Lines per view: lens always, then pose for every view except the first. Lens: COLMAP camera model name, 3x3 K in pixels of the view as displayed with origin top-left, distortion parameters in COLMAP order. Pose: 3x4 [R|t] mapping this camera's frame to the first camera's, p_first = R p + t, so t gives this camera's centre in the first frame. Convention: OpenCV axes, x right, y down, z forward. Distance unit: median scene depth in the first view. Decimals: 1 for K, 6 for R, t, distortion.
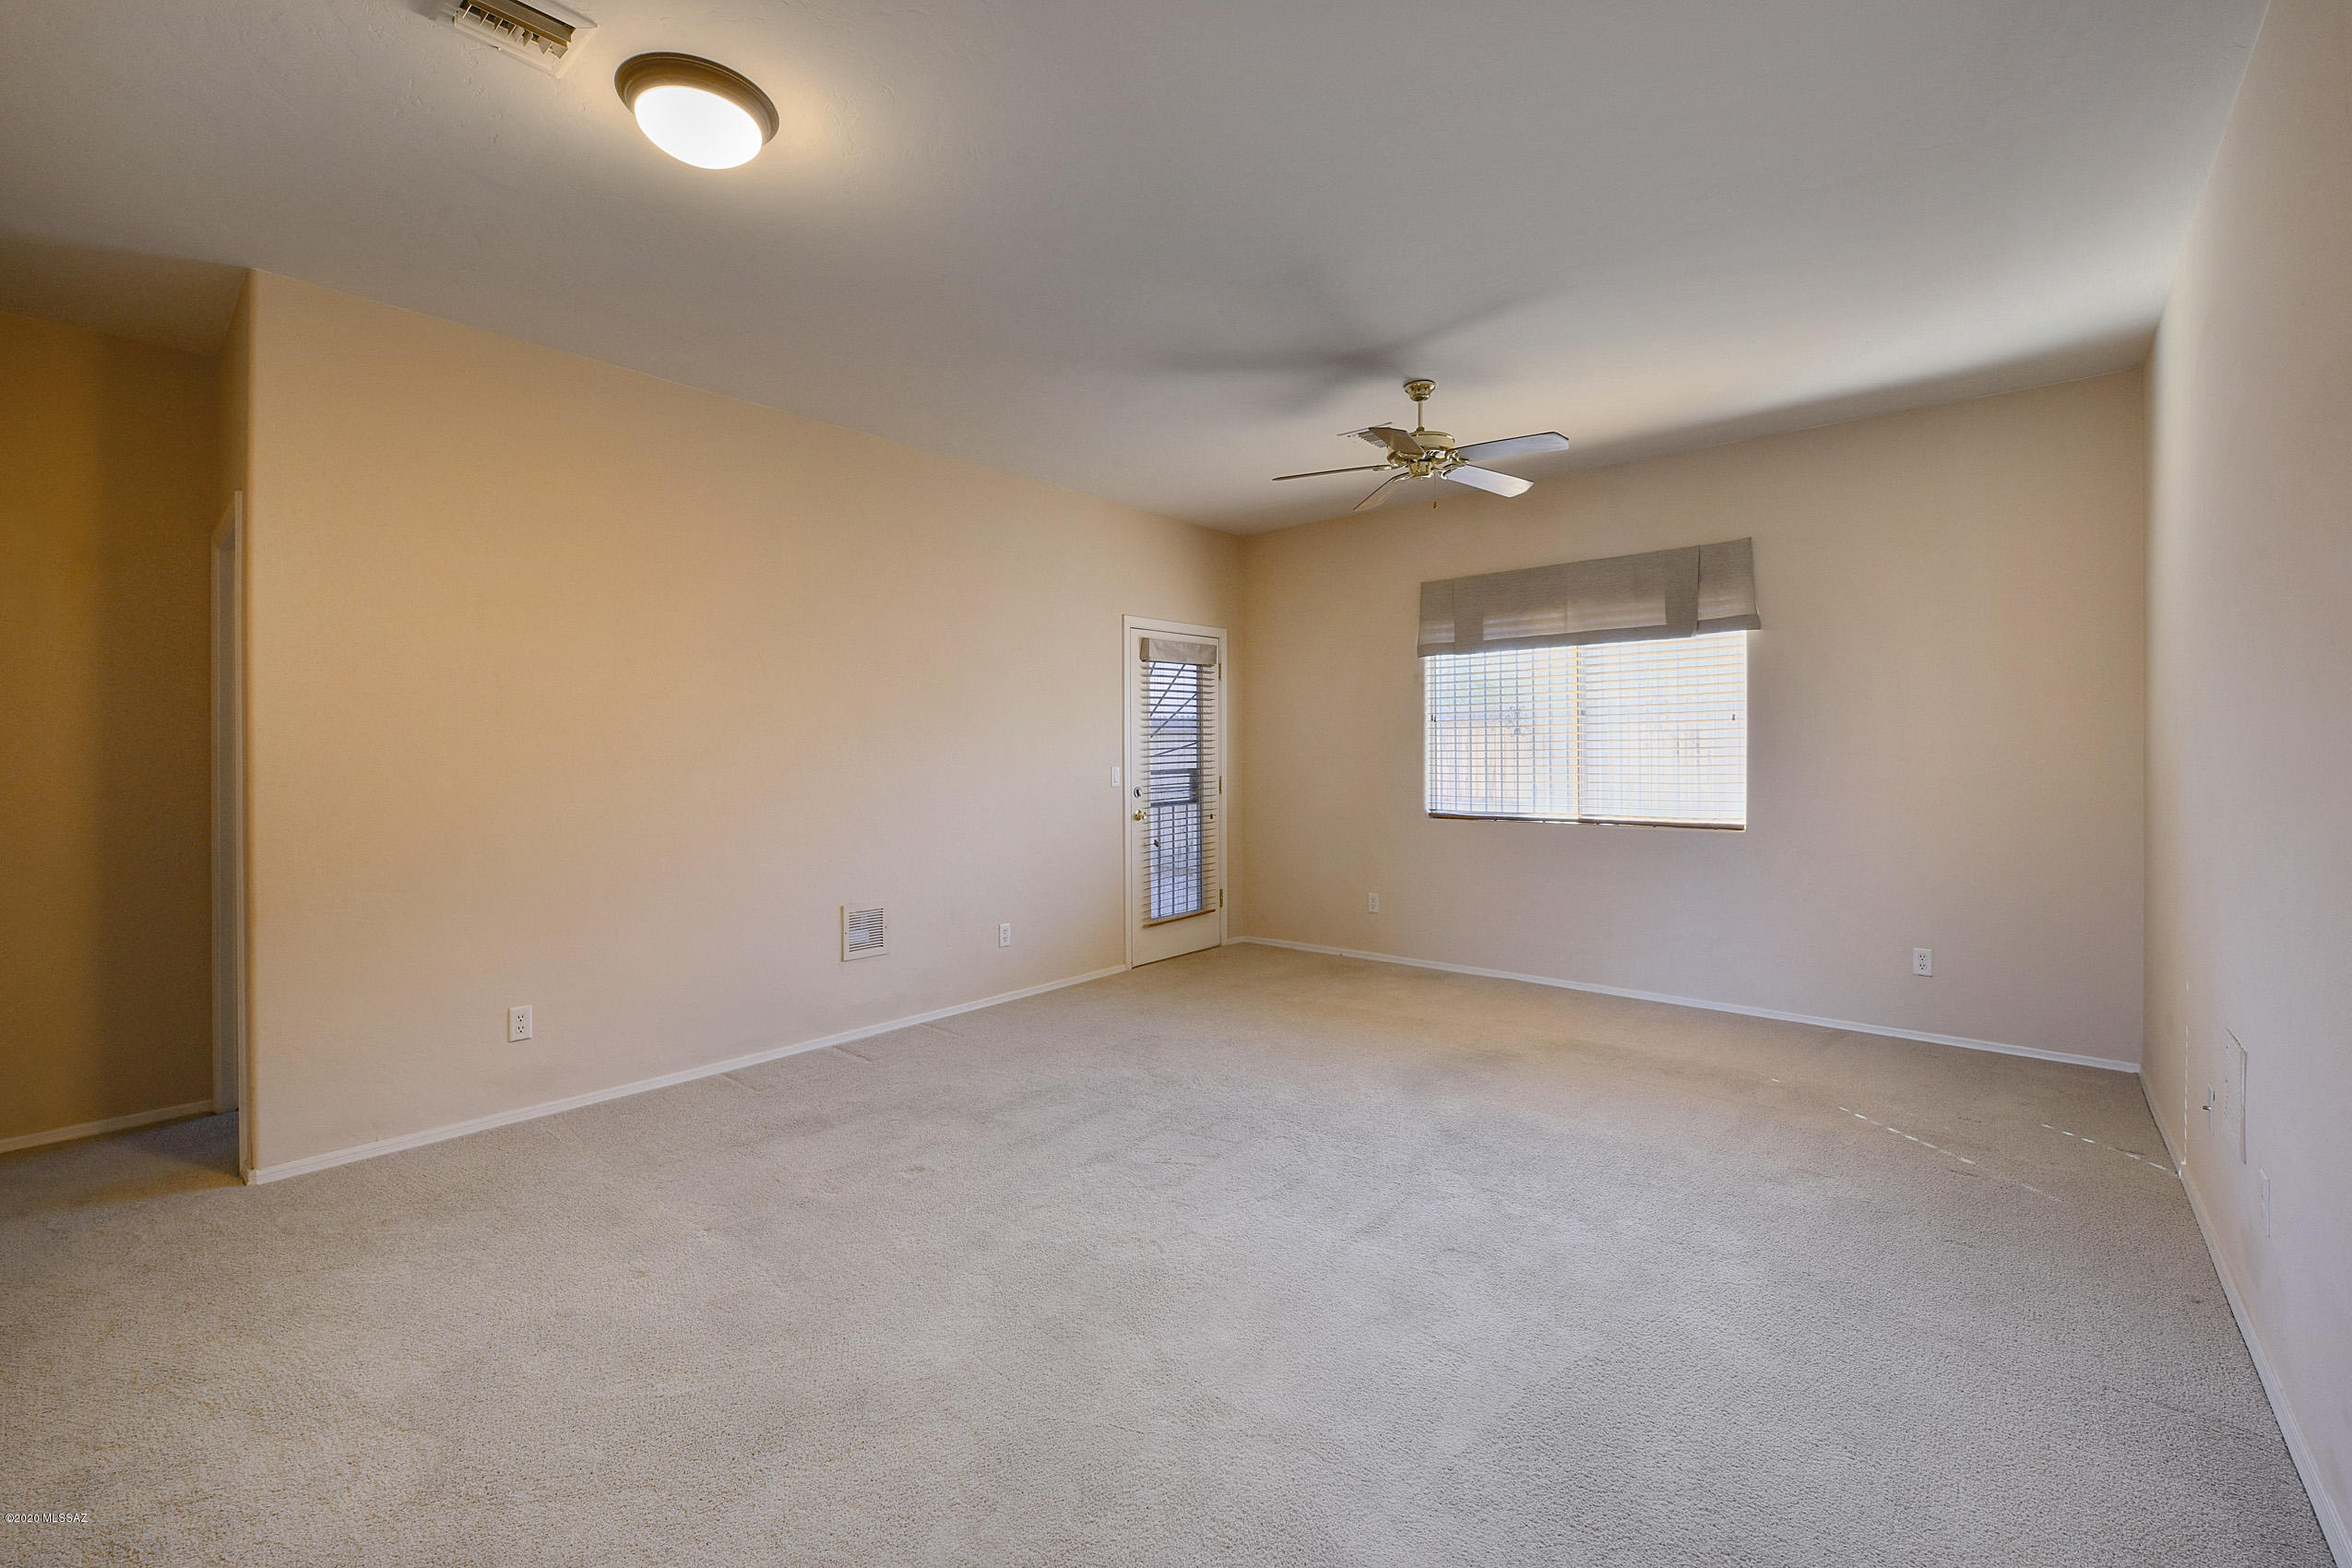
lens RADIAL K [[1004.1, 0, 1177.0], [0, 1004.1, 746.5], [0, 0, 1]] dist [0.000333, 0.000025]
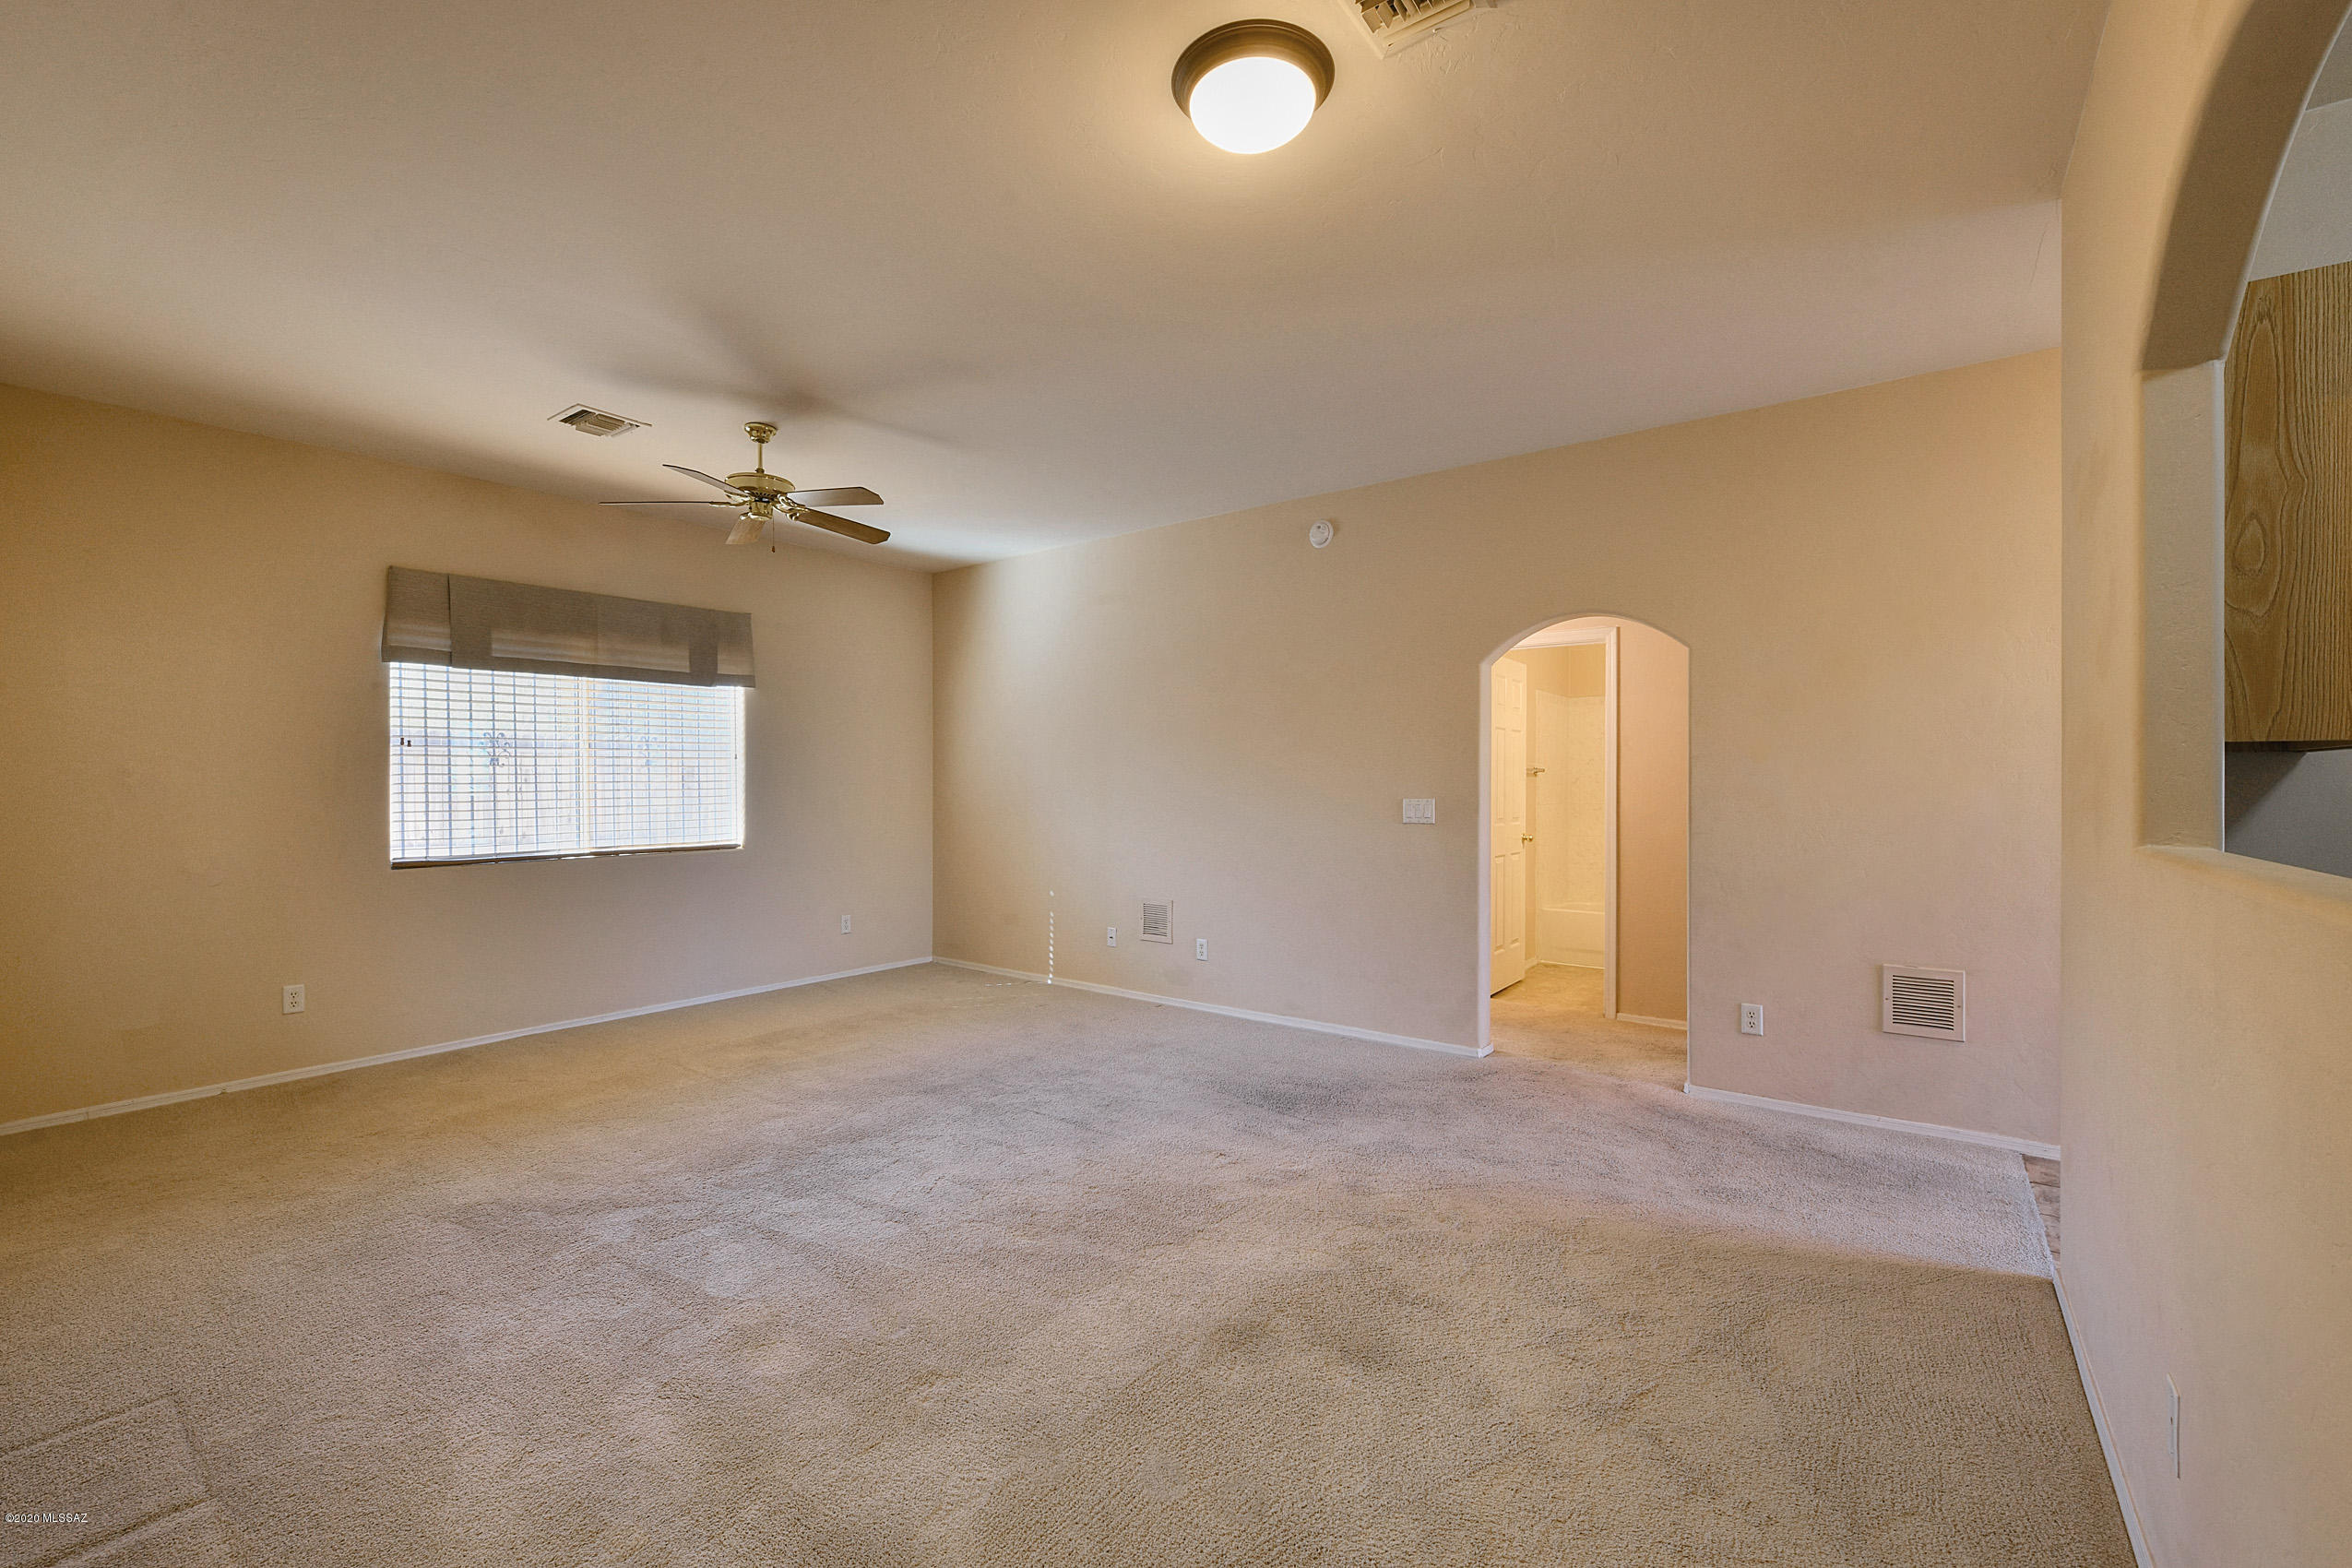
lens RADIAL K [[968.5, 0, 1176.0], [0, 968.5, 784.0], [0, 0, 1]] dist [-0.000711, -0.000055]
pose [[-0.068897, 0.005725, 0.997607, -0.579652], [-0.003392, 0.999976, -0.005973, 0.008135], [-0.997618, -0.003796, -0.068876, 0.477149]]
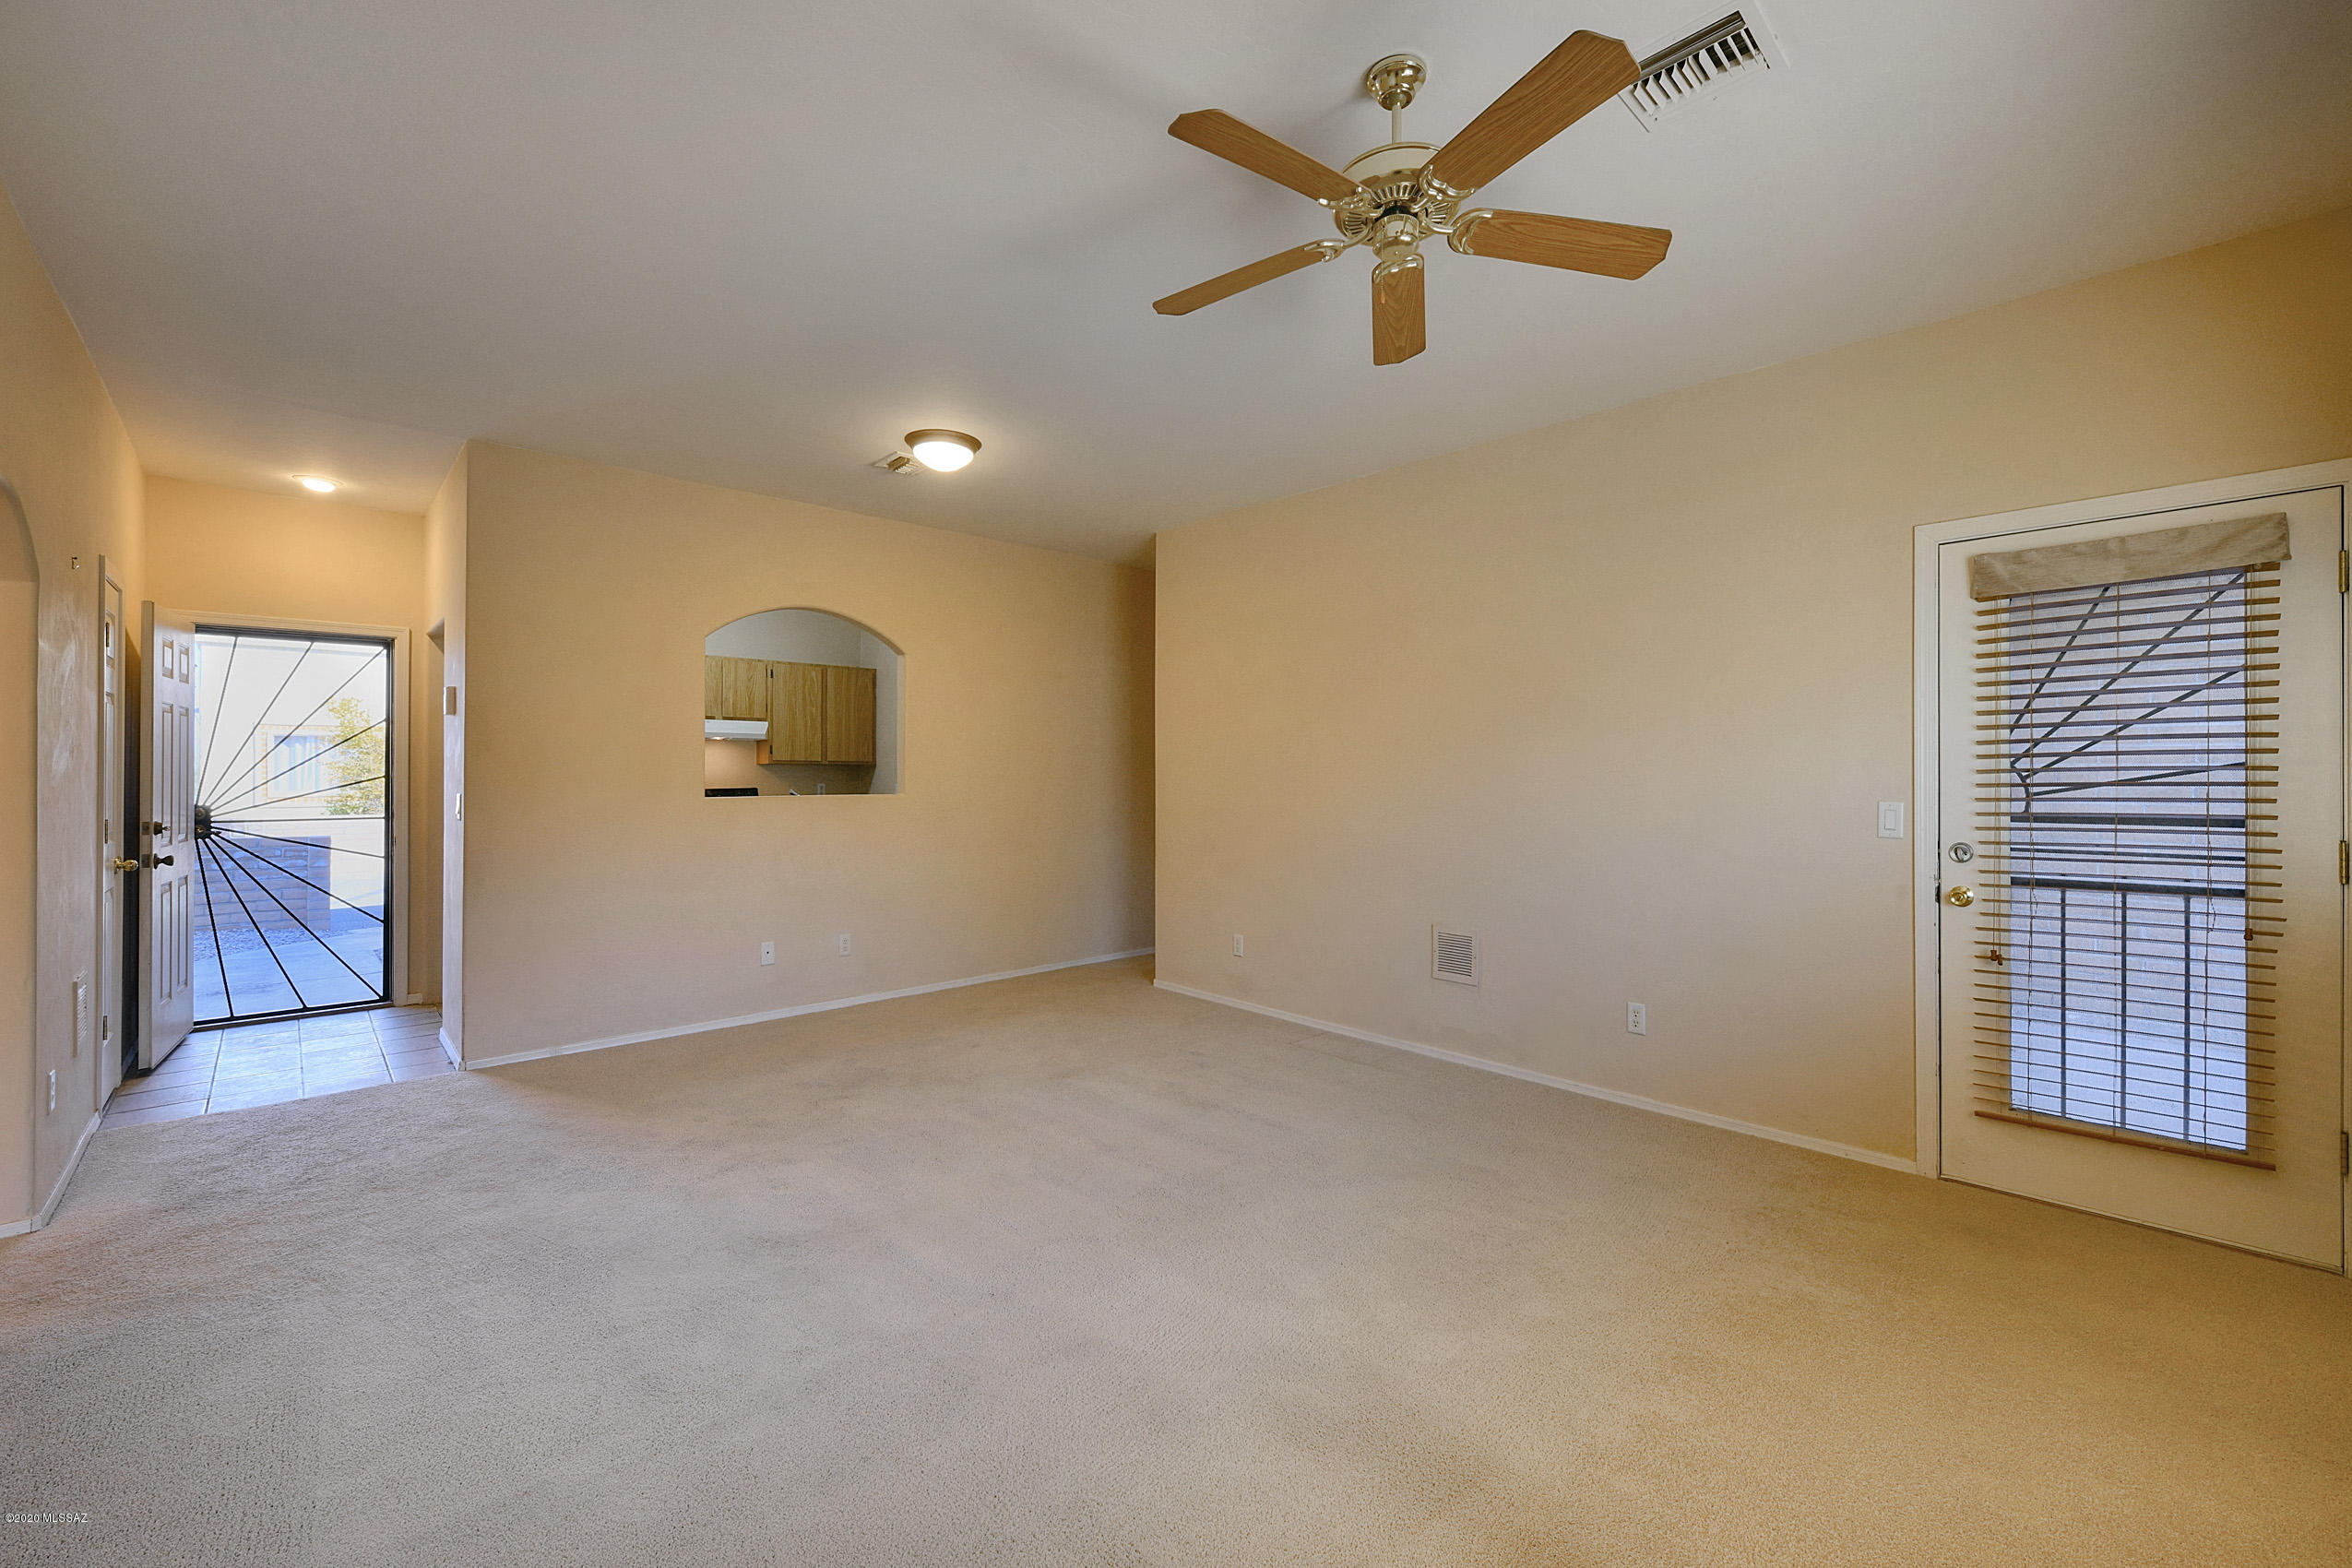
lens RADIAL K [[968.5, 0, 1176.0], [0, 968.5, 784.0], [0, 0, 1]] dist [-0.000711, -0.000055]
pose [[-0.107558, 0.006564, -0.994177, 0.557823], [-0.006088, 0.999955, 0.007260, 0.009203], [0.994180, 0.006834, -0.107513, 0.700762]]
